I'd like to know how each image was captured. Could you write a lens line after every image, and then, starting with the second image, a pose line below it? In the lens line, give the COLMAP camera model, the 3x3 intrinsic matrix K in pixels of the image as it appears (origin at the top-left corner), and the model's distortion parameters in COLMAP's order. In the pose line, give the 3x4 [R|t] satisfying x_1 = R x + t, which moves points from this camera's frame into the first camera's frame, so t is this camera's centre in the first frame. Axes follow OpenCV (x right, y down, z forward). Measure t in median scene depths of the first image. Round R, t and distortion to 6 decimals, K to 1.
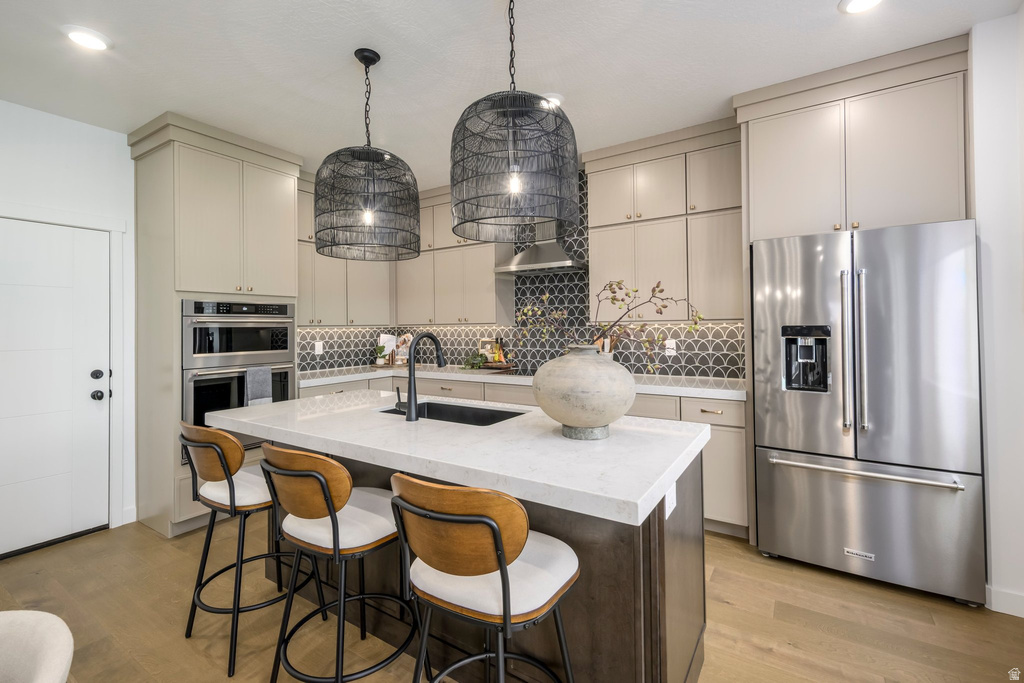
lens RADIAL K [[452.3, 0, 512.6], [0, 452.3, 322.0], [0, 0, 1]] dist [0.008681, -0.000132]
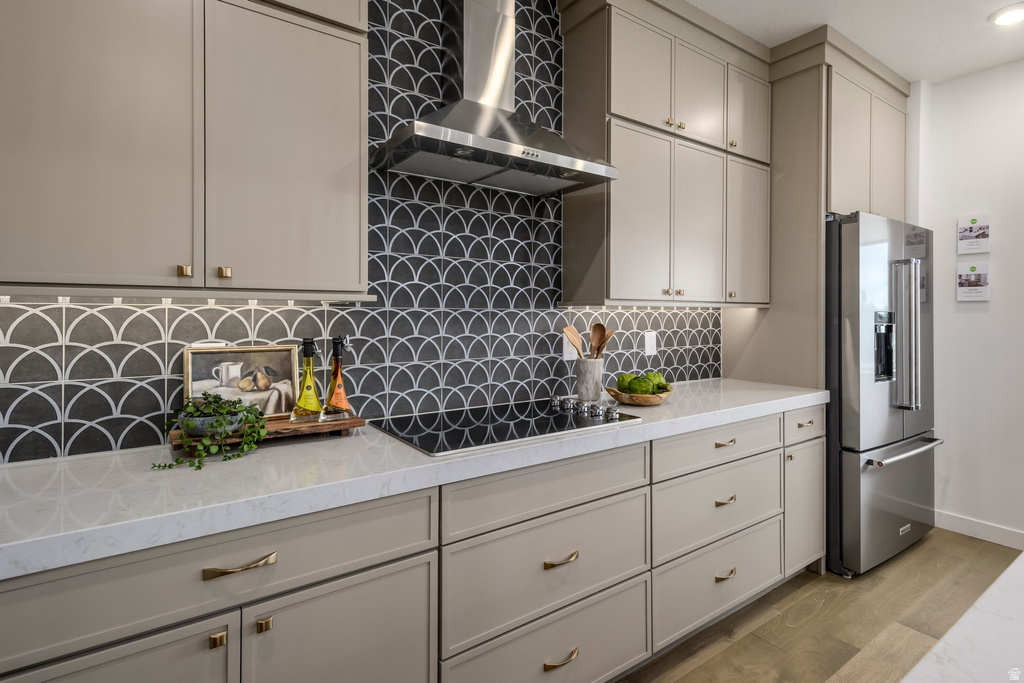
lens RADIAL K [[533.2, 0, 603.1], [0, 533.2, 314.1], [0, 0, 1]] dist [0.018854, -0.000723]
pose [[0.290547, 0.009931, 0.956809, -0.338575], [-0.019539, 0.999799, -0.004444, 0.015497], [-0.956661, -0.017404, 0.290682, 0.696276]]
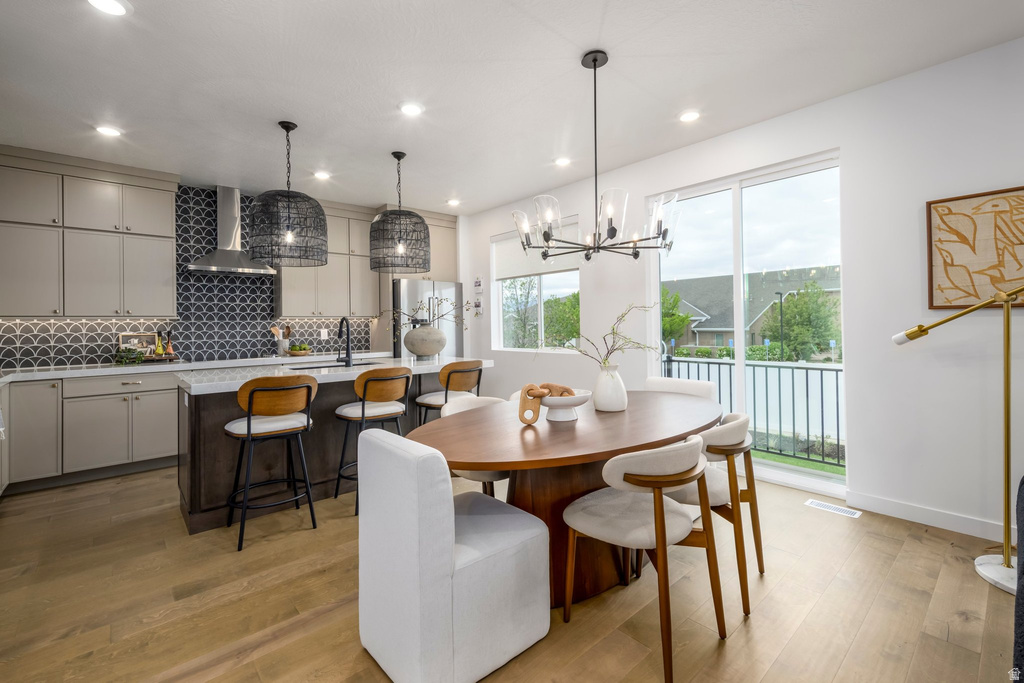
lens RADIAL K [[452.3, 0, 512.6], [0, 452.3, 322.0], [0, 0, 1]] dist [0.008681, -0.000132]
pose [[0.267527, 0.013488, 0.963456, -0.808349], [0.001332, 0.999896, -0.014368, 0.030831], [-0.963549, 0.005127, 0.267481, -0.032391]]
